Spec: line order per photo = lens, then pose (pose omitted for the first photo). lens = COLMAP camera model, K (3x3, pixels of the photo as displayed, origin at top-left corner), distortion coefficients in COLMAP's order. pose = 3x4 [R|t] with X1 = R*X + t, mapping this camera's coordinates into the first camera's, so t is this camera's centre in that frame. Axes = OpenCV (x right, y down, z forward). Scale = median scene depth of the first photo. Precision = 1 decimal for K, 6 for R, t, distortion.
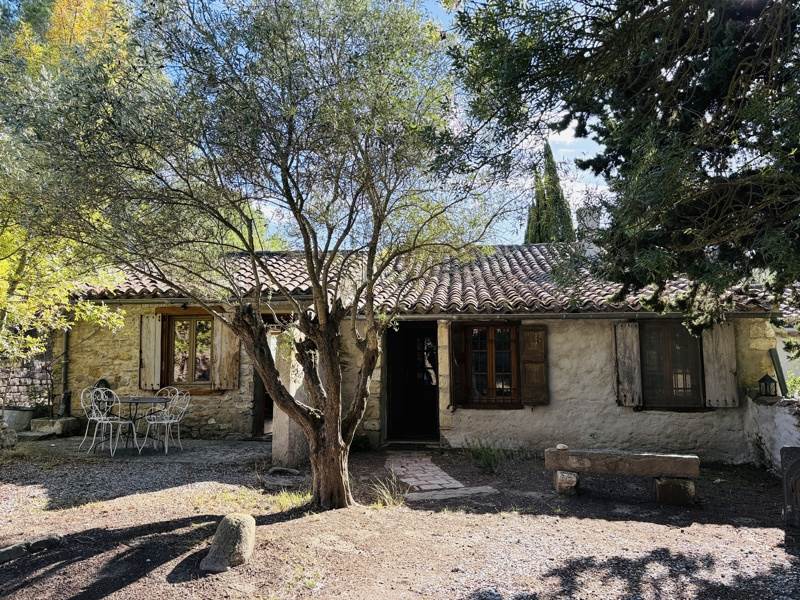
lens RADIAL K [[604.5, 0, 399.8], [0, 604.5, 301.8], [0, 0, 1]] dist [0.027682, -0.001089]
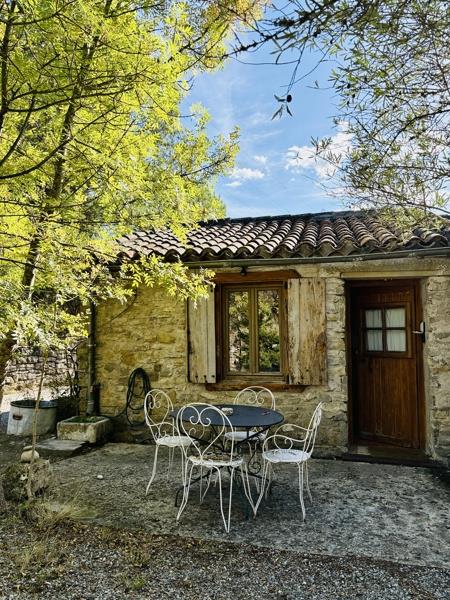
lens RADIAL K [[453.4, 0, 225.0], [0, 453.4, 298.7], [0, 0, 1]] dist [0.027682, -0.001089]
pose [[0.992725, -0.014717, -0.119500, -0.314201], [0.017577, 0.999583, 0.022921, 0.027881], [0.119113, -0.024855, 0.992570, 0.448442]]
